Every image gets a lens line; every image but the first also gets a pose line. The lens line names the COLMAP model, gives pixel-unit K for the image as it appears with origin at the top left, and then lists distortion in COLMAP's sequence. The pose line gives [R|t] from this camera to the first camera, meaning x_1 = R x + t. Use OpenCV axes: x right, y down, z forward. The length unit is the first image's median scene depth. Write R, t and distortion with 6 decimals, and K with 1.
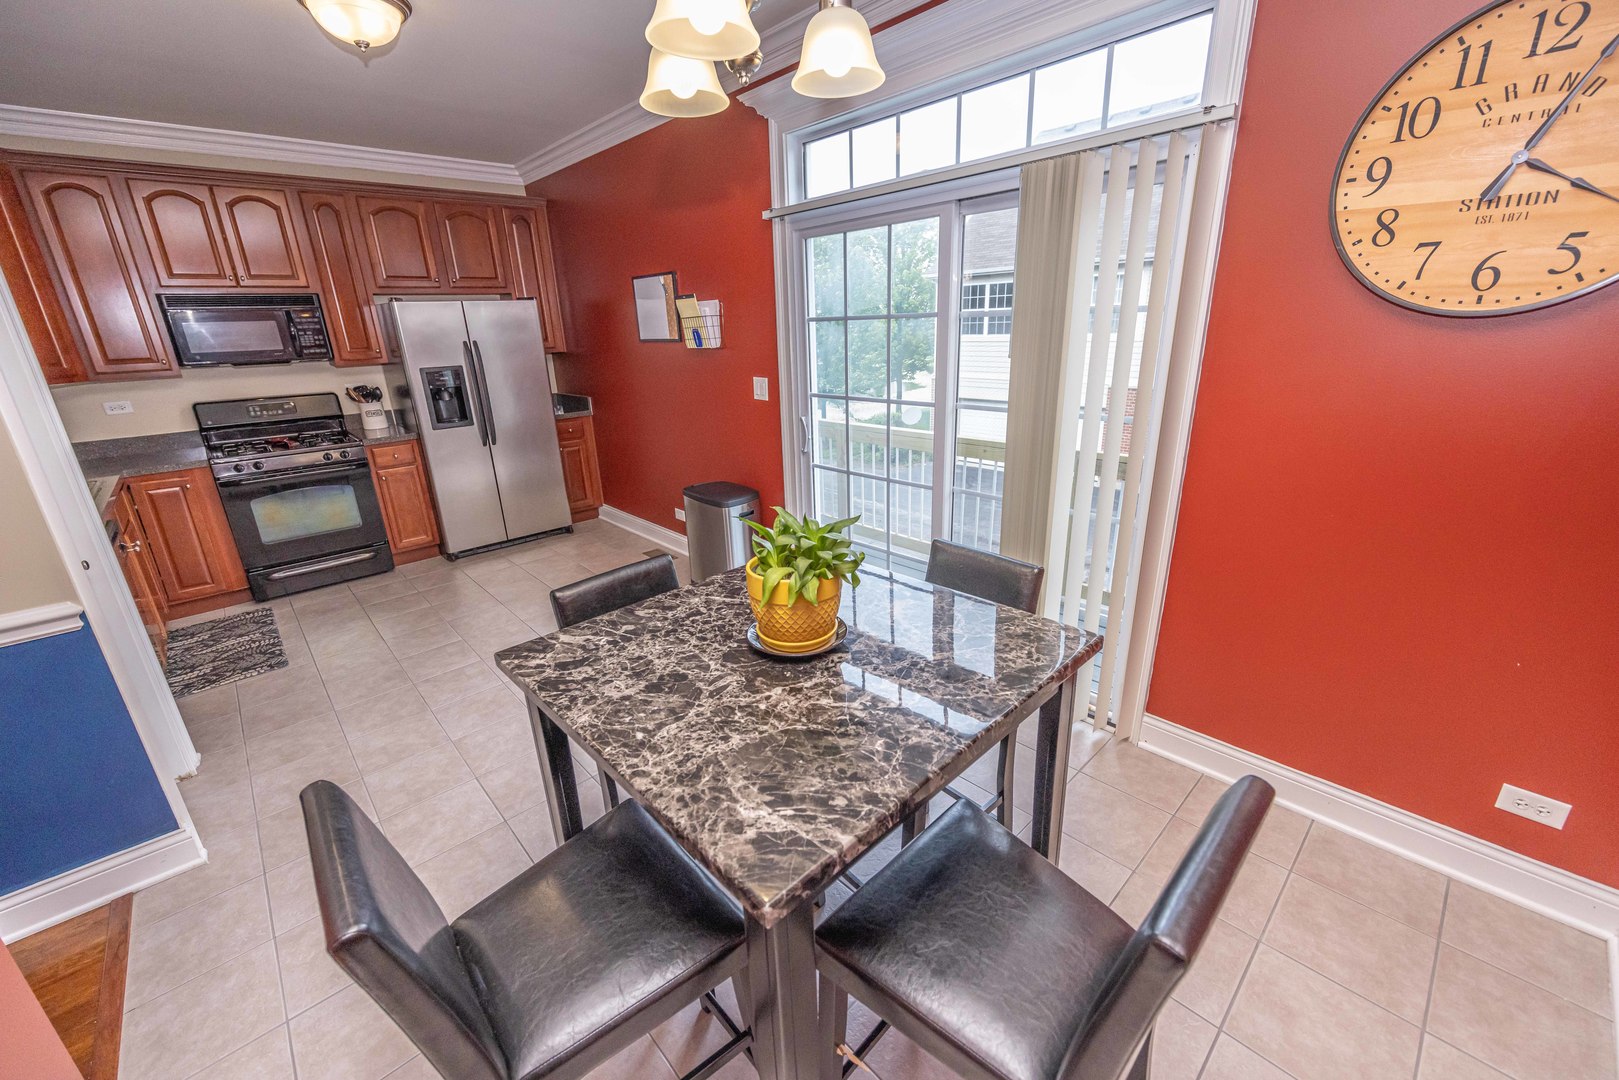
lens RADIAL K [[646.0, 0, 809.5], [0, 646.0, 540.0], [0, 0, 1]] dist [-0.003848, -0.000057]
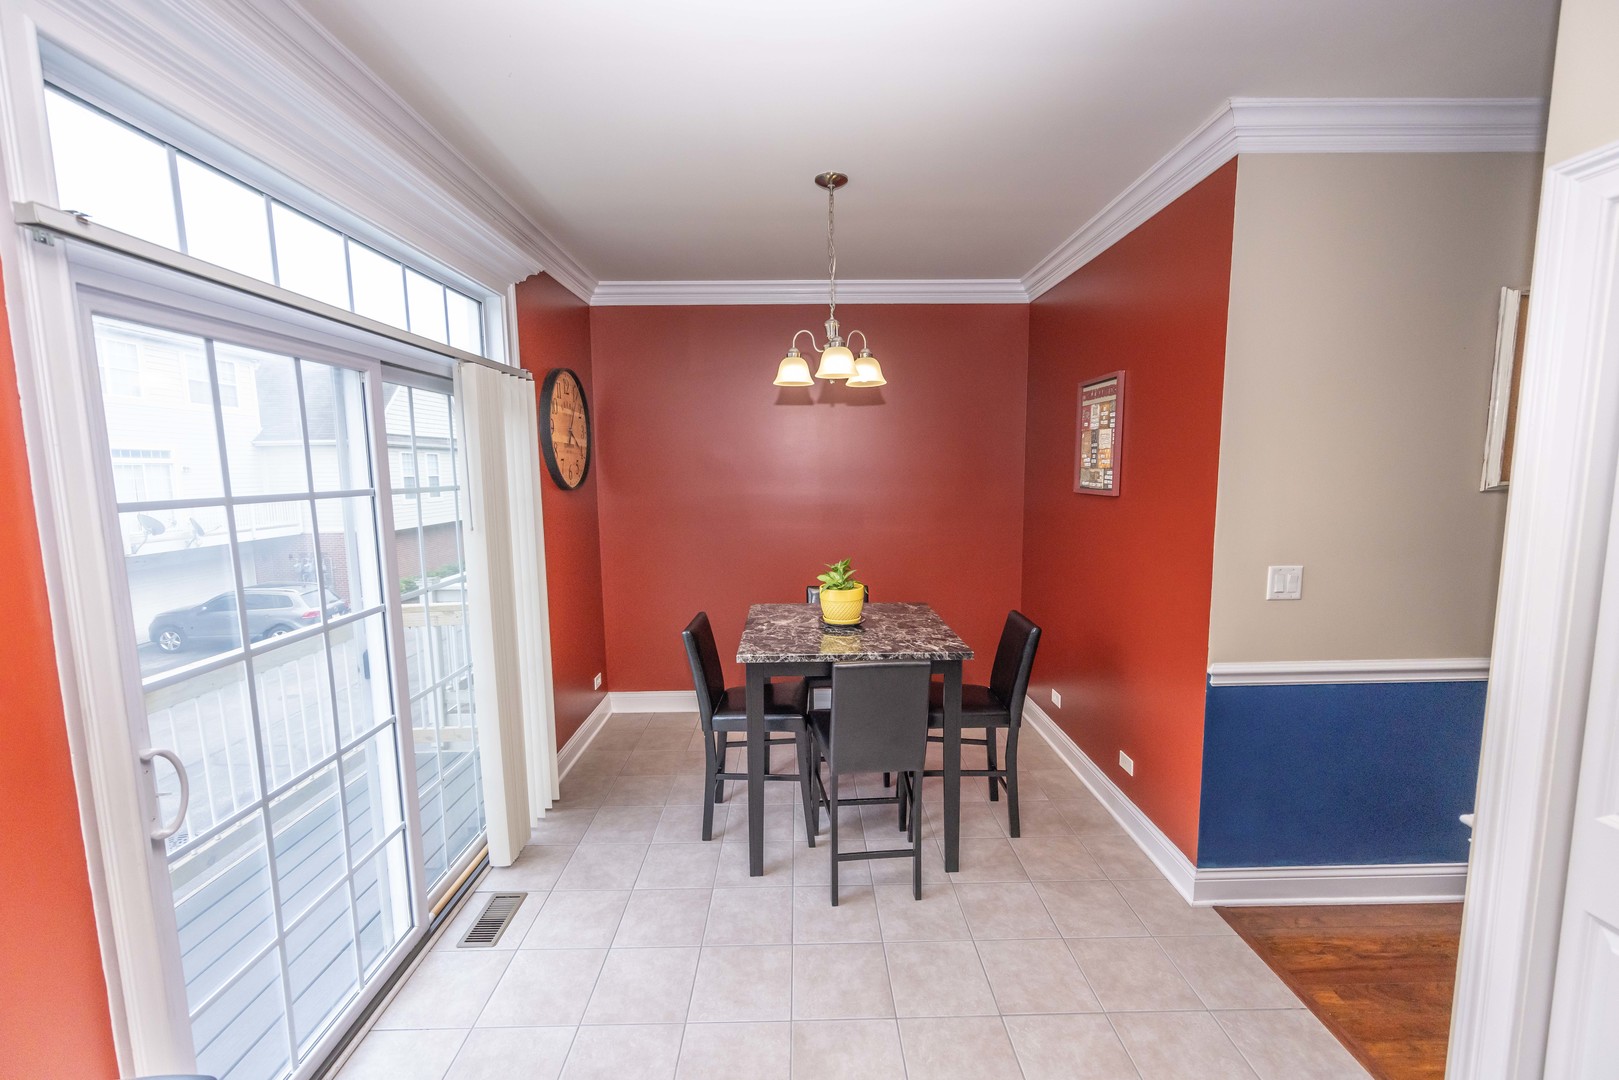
lens RADIAL K [[646.0, 0, 809.5], [0, 646.0, 540.0], [0, 0, 1]] dist [-0.003848, -0.000057]
pose [[-0.741008, -0.033496, 0.670660, -1.167466], [0.252231, 0.911733, 0.324225, -0.701118], [-0.622323, 0.409415, -0.667153, 2.042413]]
